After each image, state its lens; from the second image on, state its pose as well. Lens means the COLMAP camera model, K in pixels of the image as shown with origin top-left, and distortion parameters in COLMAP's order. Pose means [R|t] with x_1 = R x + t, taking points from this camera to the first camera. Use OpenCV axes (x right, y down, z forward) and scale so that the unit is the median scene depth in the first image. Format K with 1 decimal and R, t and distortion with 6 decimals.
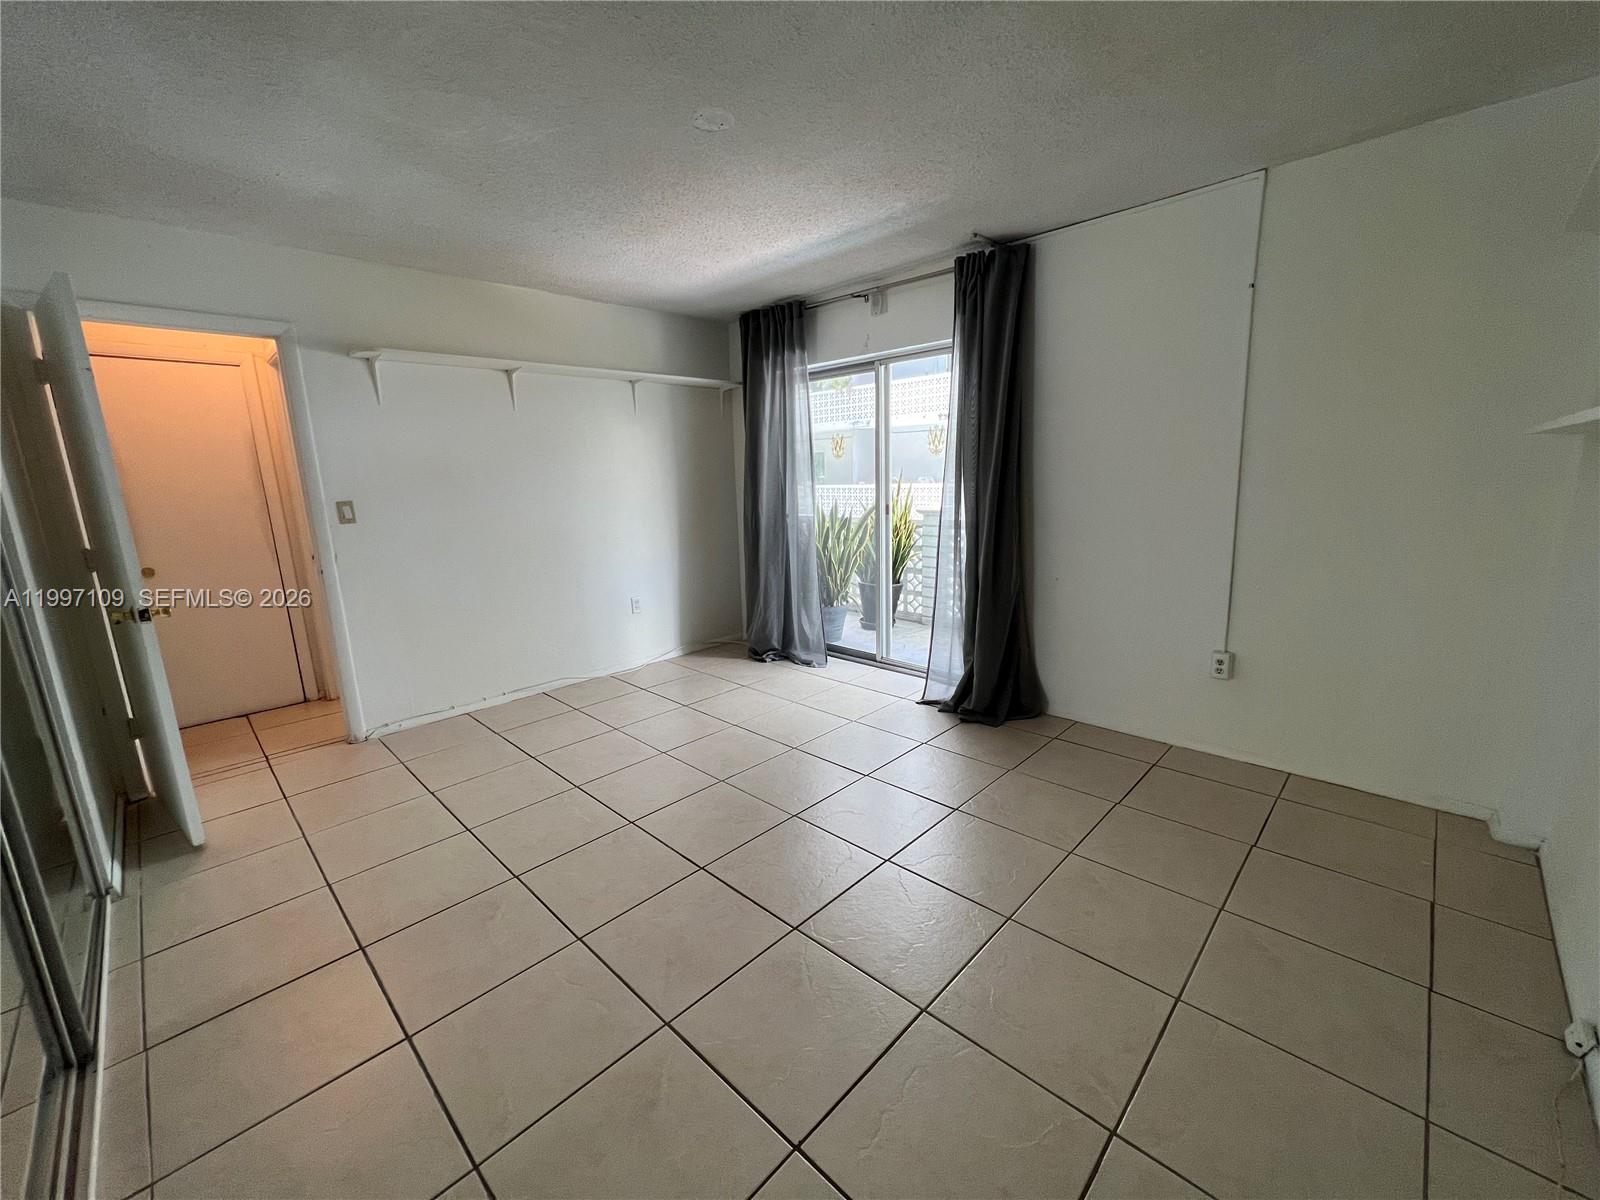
lens RADIAL K [[640.9, 0, 801.5], [0, 640.9, 605.4], [0, 0, 1]] dist [-0.003063, -0.000021]
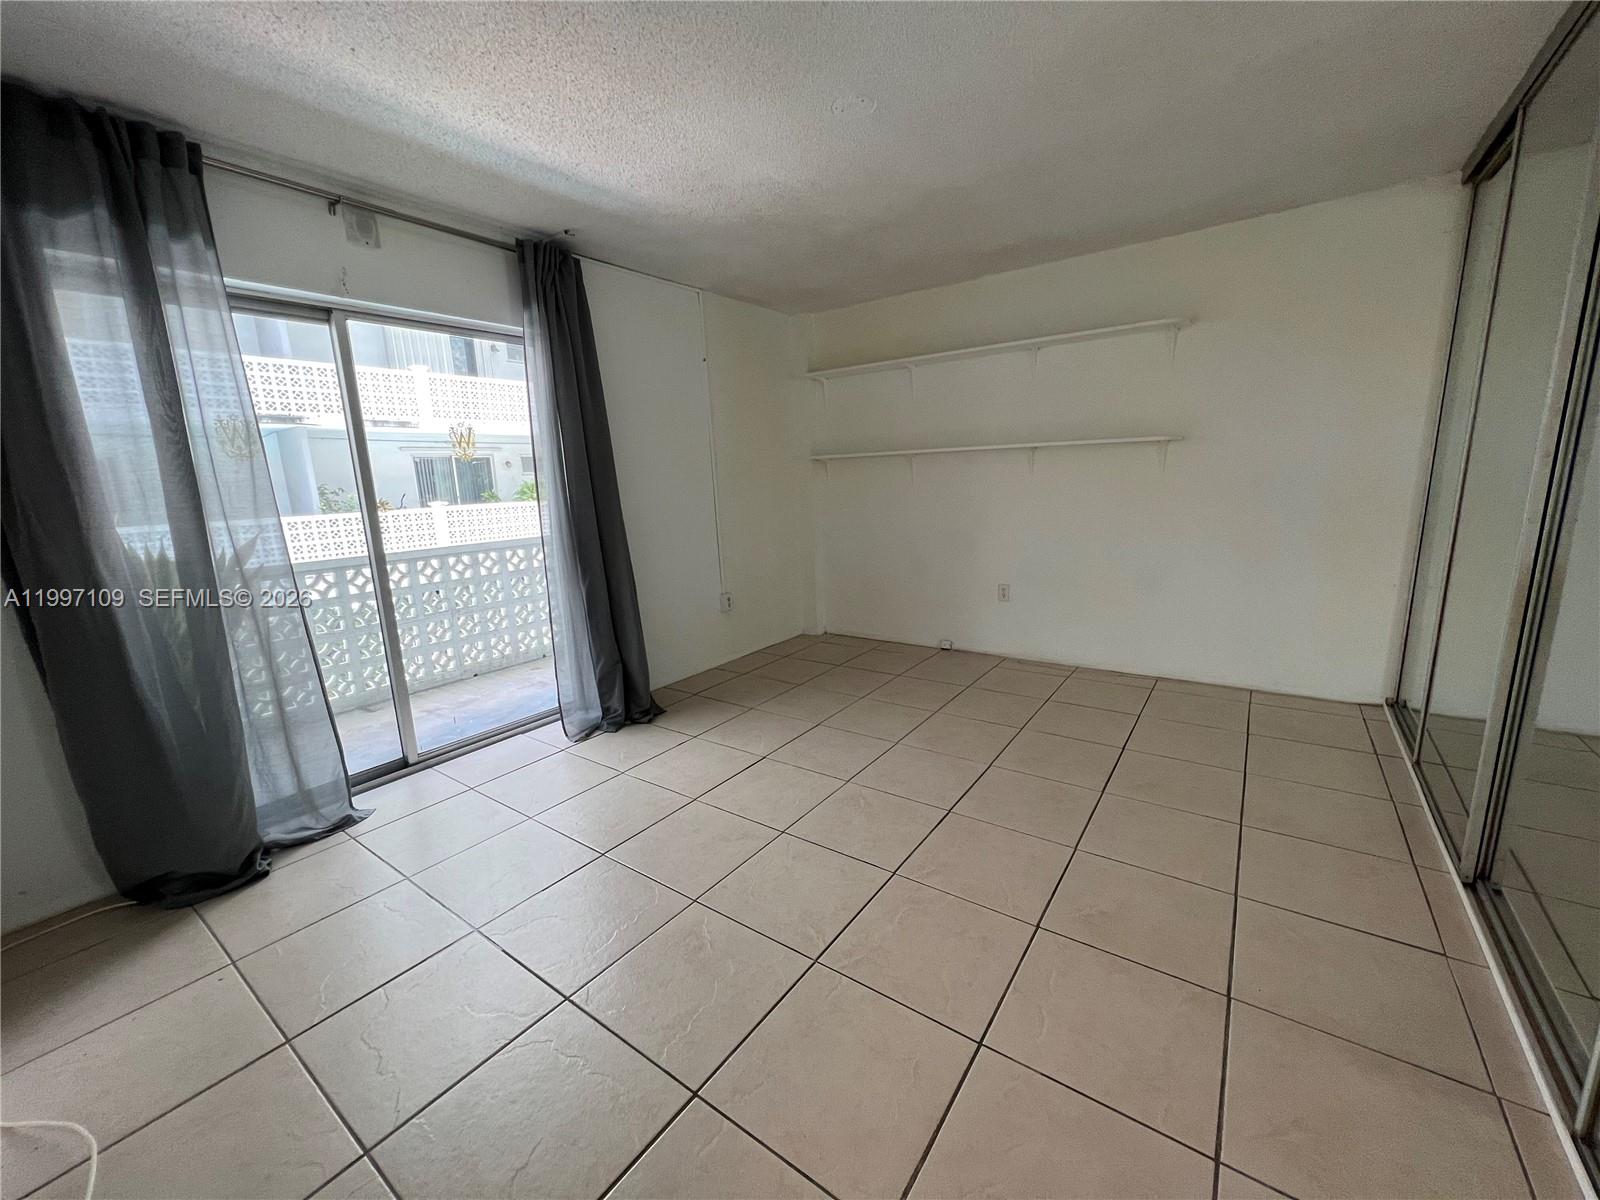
lens RADIAL K [[640.9, 0, 802.7], [0, 640.9, 602.3], [0, 0, 1]] dist [-0.003063, -0.000021]
pose [[-0.147023, -0.168015, 0.974759, -0.655963], [0.236871, 0.950813, 0.199615, -0.127357], [-0.960352, 0.260240, -0.099993, 0.729133]]
